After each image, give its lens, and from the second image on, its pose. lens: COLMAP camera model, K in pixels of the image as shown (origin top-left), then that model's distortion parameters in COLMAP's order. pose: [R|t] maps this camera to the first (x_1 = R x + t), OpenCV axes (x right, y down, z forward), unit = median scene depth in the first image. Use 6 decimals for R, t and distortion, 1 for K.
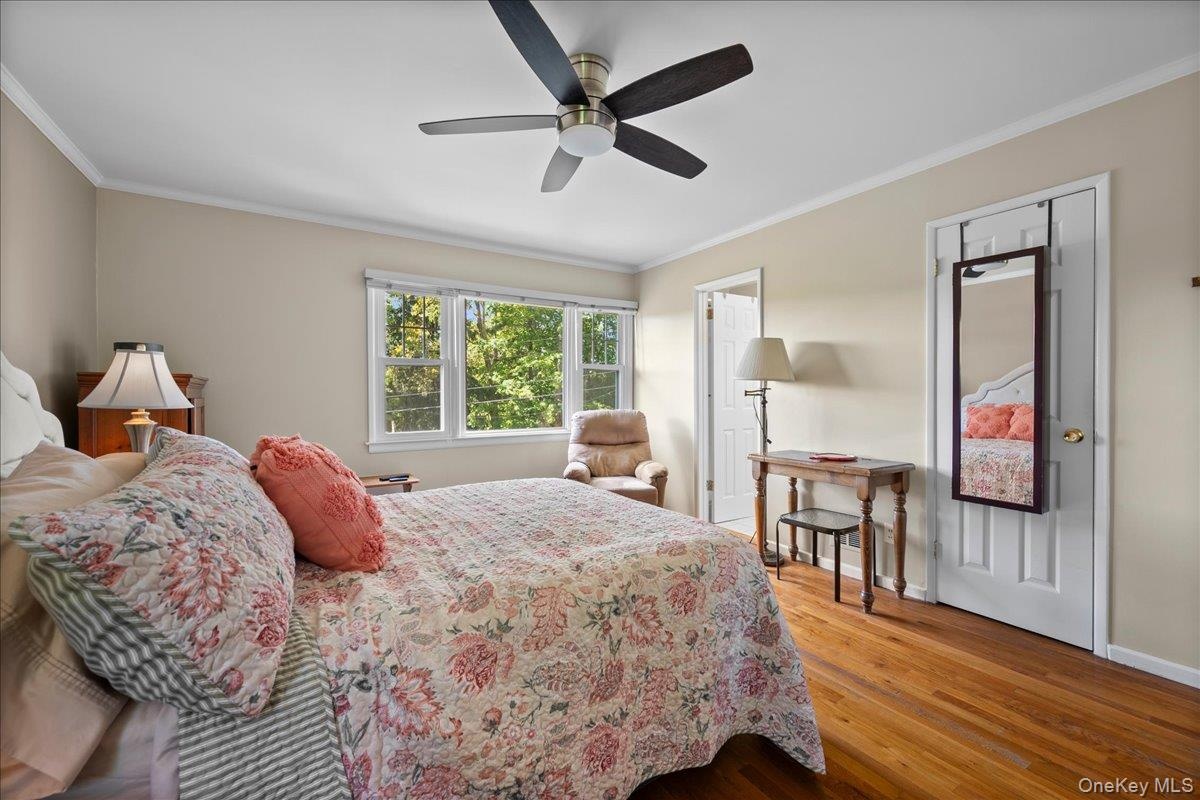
lens RADIAL K [[472.4, 0, 600.0], [0, 472.4, 400.0], [0, 0, 1]] dist [0.001493, 0.000059]
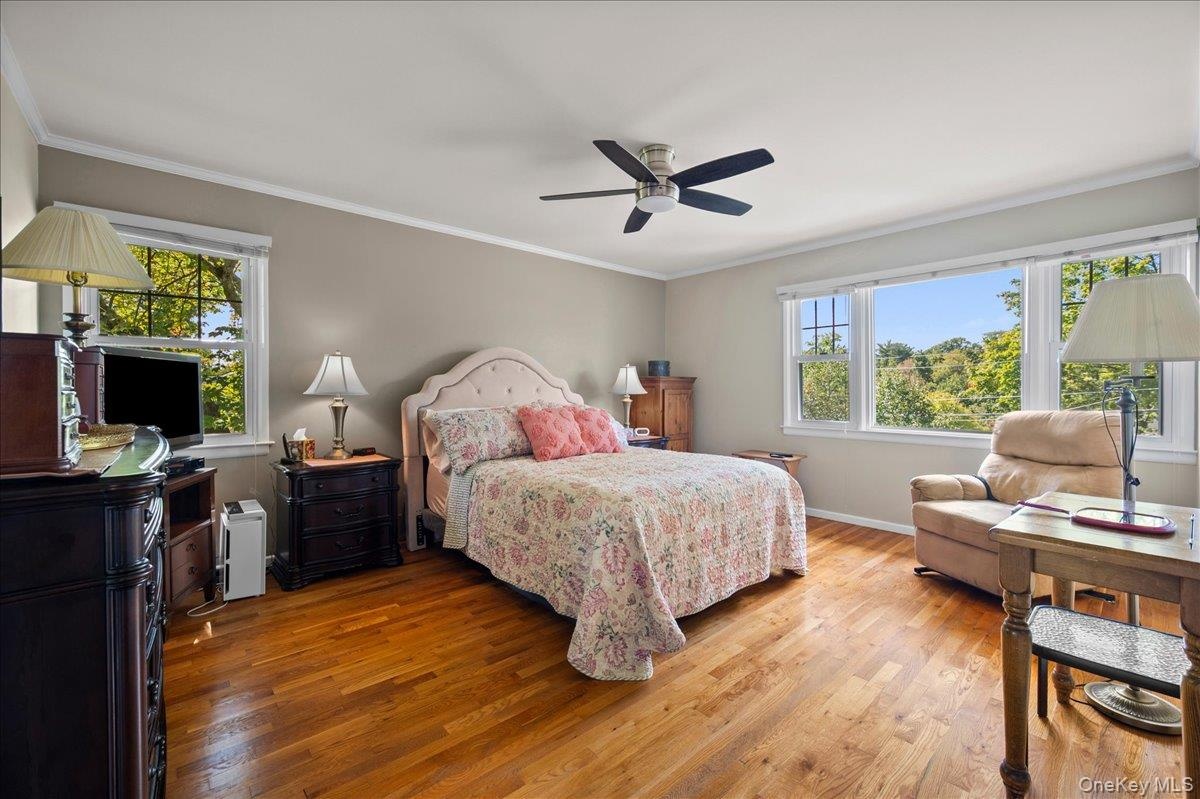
lens RADIAL K [[472.4, 0, 600.0], [0, 472.4, 399.5], [0, 0, 1]] dist [0.001493, 0.000059]
pose [[0.186639, 0.027543, -0.982042, 1.193569], [-0.009481, 0.999611, 0.026234, -0.012587], [0.982383, 0.004415, 0.186828, 0.533210]]
